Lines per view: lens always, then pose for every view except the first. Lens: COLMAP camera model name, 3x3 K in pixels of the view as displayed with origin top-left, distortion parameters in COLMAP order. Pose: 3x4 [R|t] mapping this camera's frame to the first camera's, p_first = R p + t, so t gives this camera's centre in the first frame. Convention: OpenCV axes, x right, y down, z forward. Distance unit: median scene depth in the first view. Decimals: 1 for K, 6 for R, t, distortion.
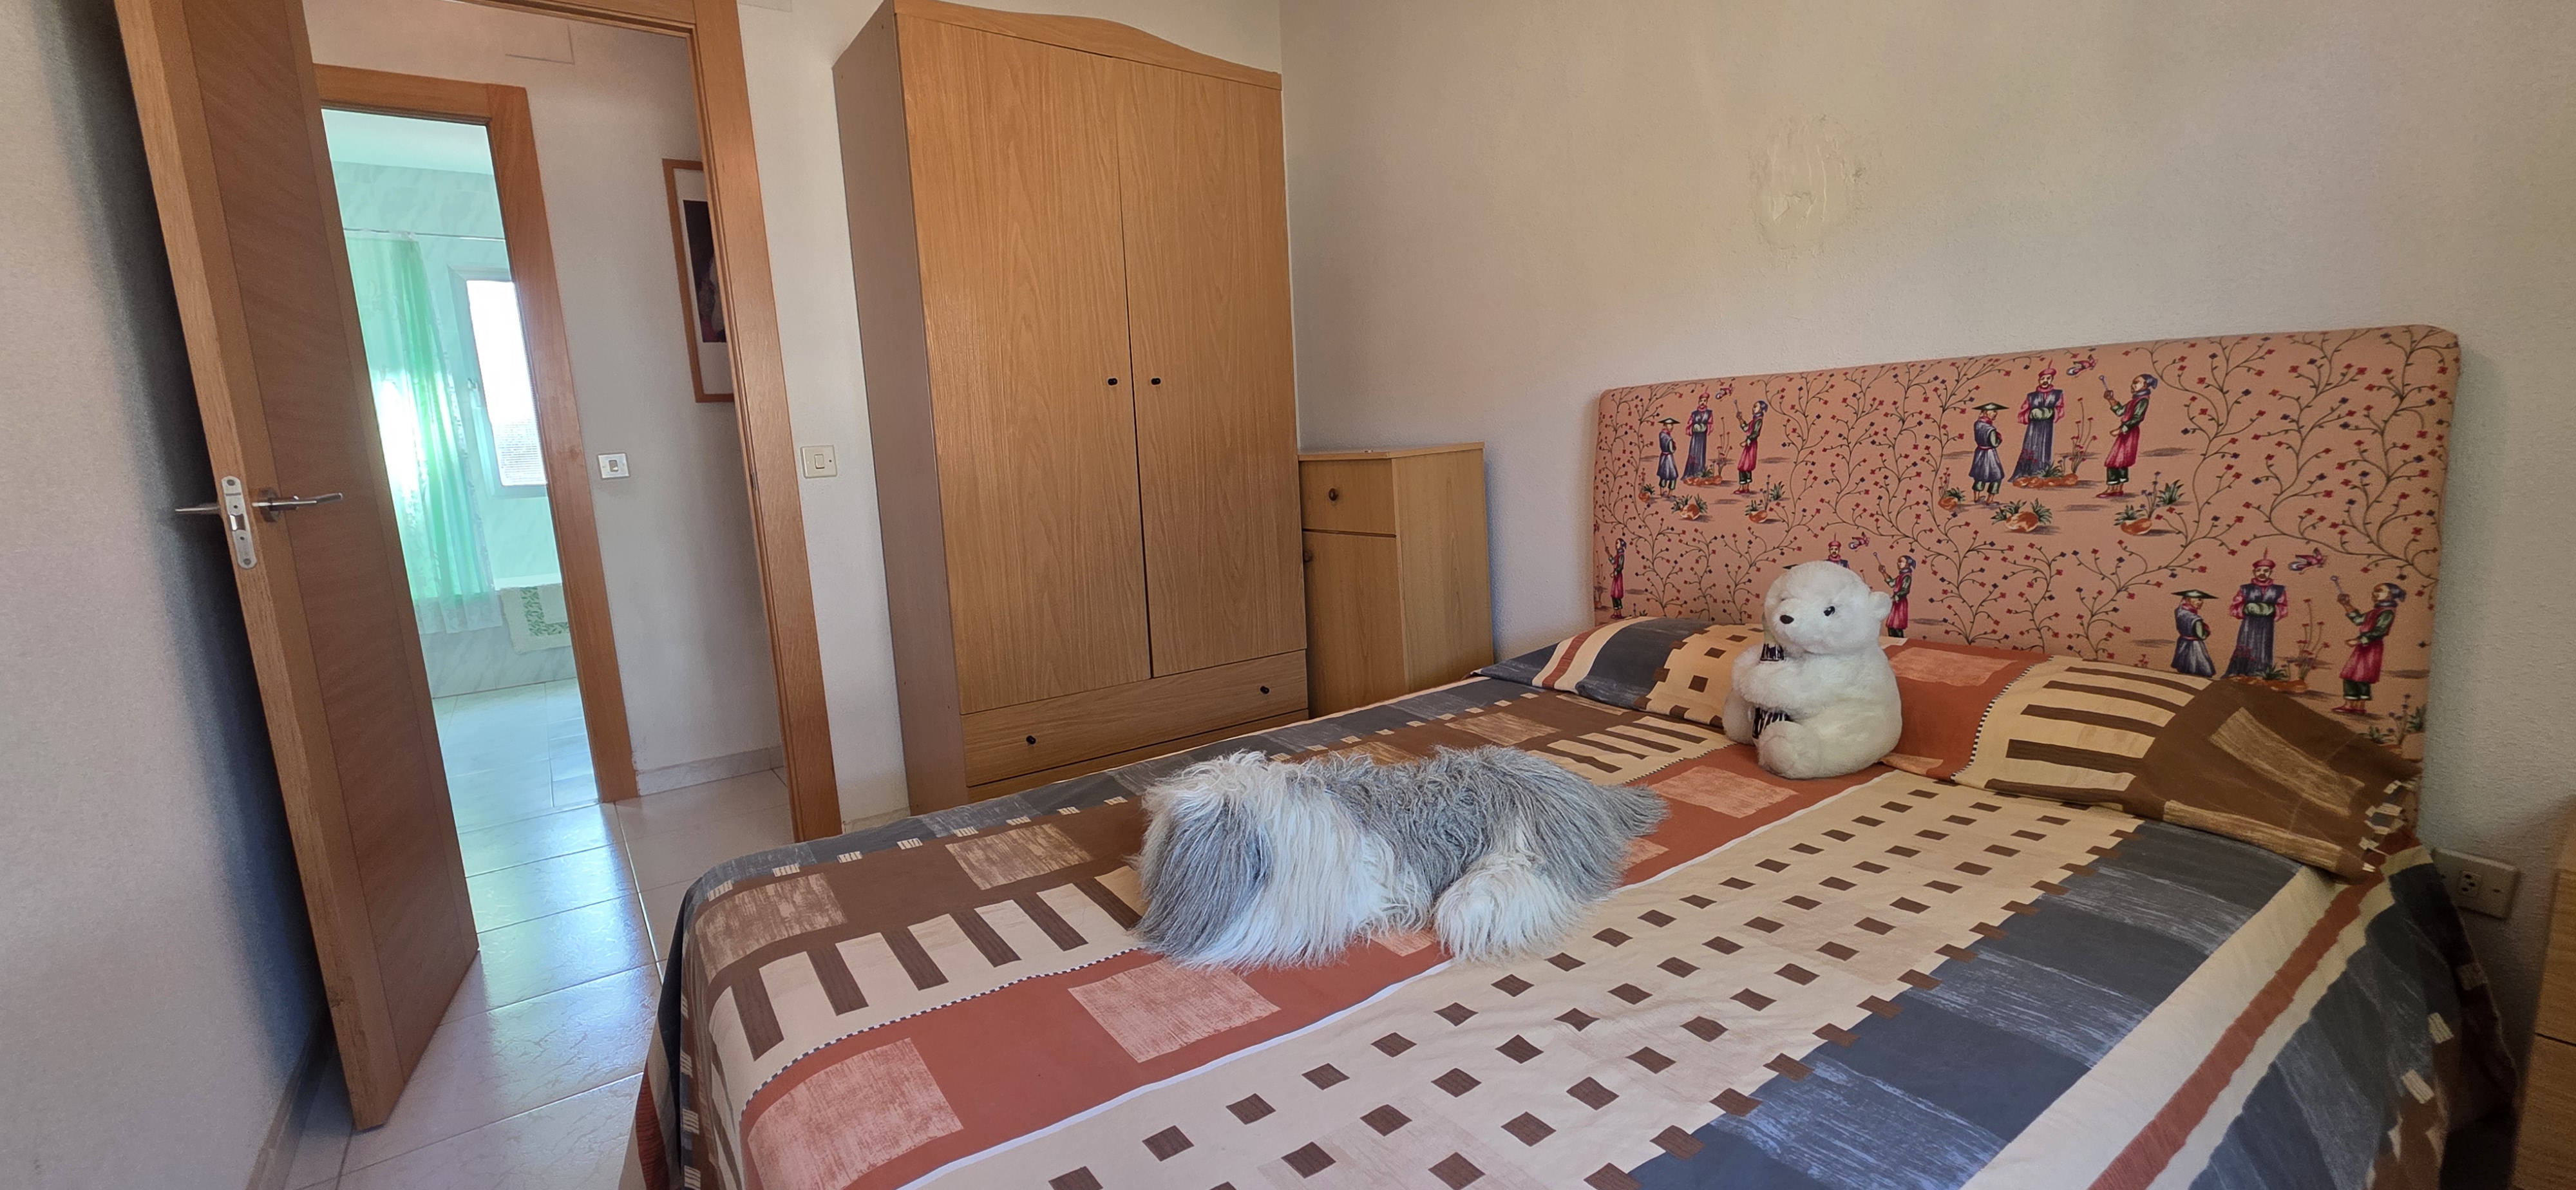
lens RADIAL K [[1029.4, 0, 1293.2], [0, 1029.4, 593.7], [0, 0, 1]] dist [0.002779, -0.000041]
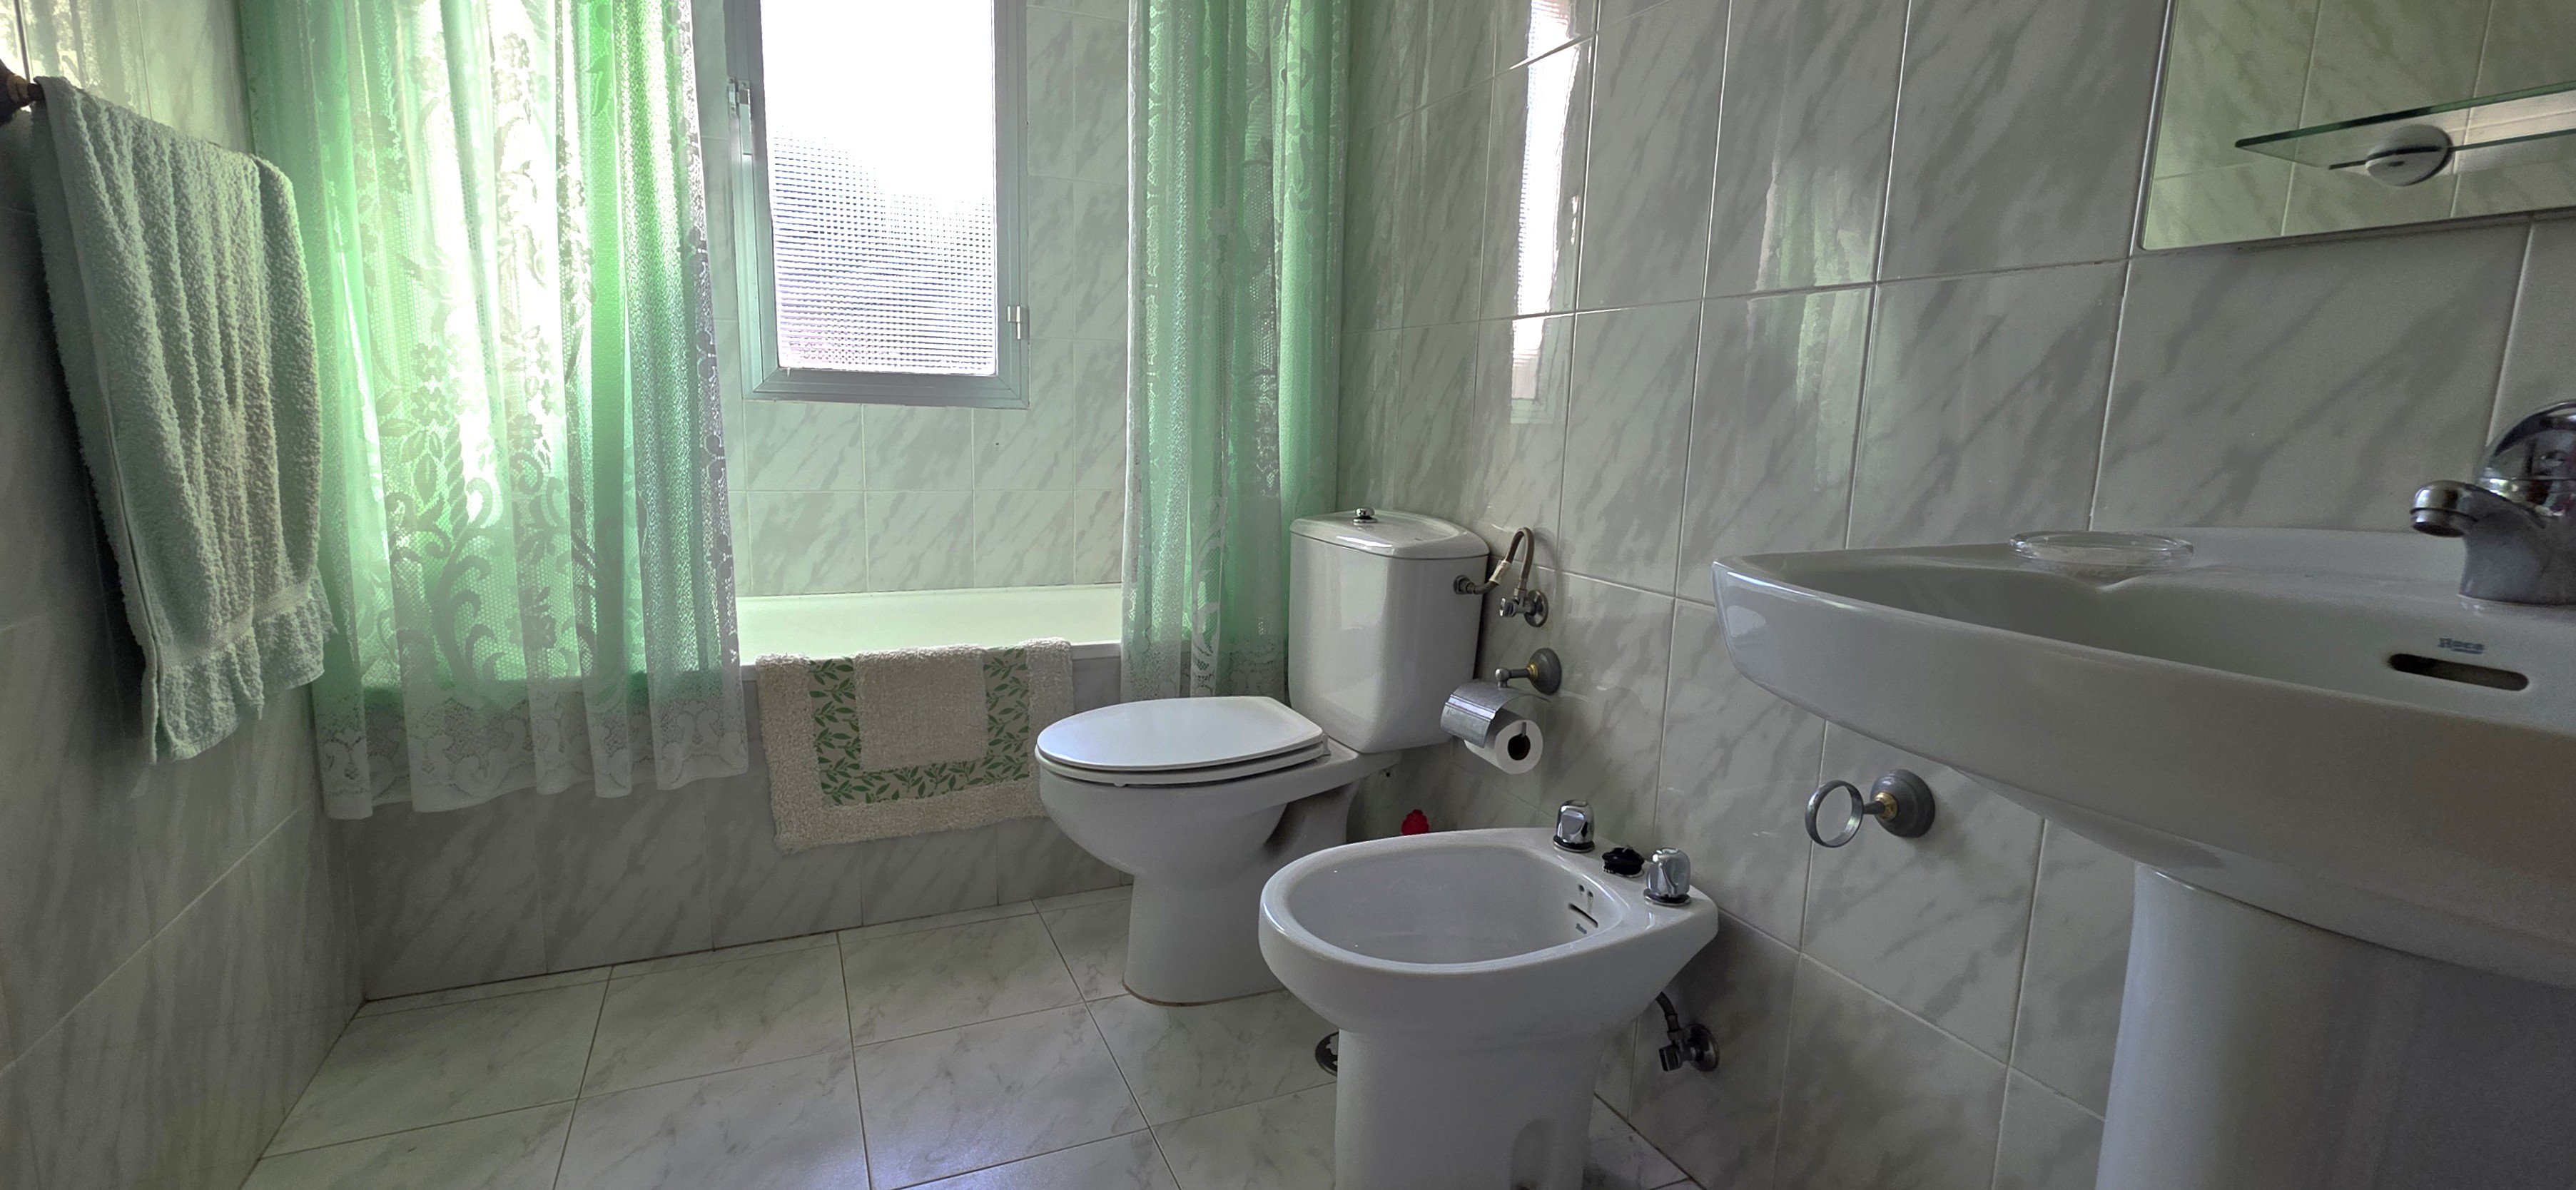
lens RADIAL K [[1029.4, 0, 1293.2], [0, 1029.4, 593.7], [0, 0, 1]] dist [0.002779, -0.000041]
pose [[0.983229, 0.109086, -0.146155, -0.554224], [-0.108005, 0.994032, 0.015330, -0.050877], [0.146955, 0.000713, 0.989143, 0.699398]]
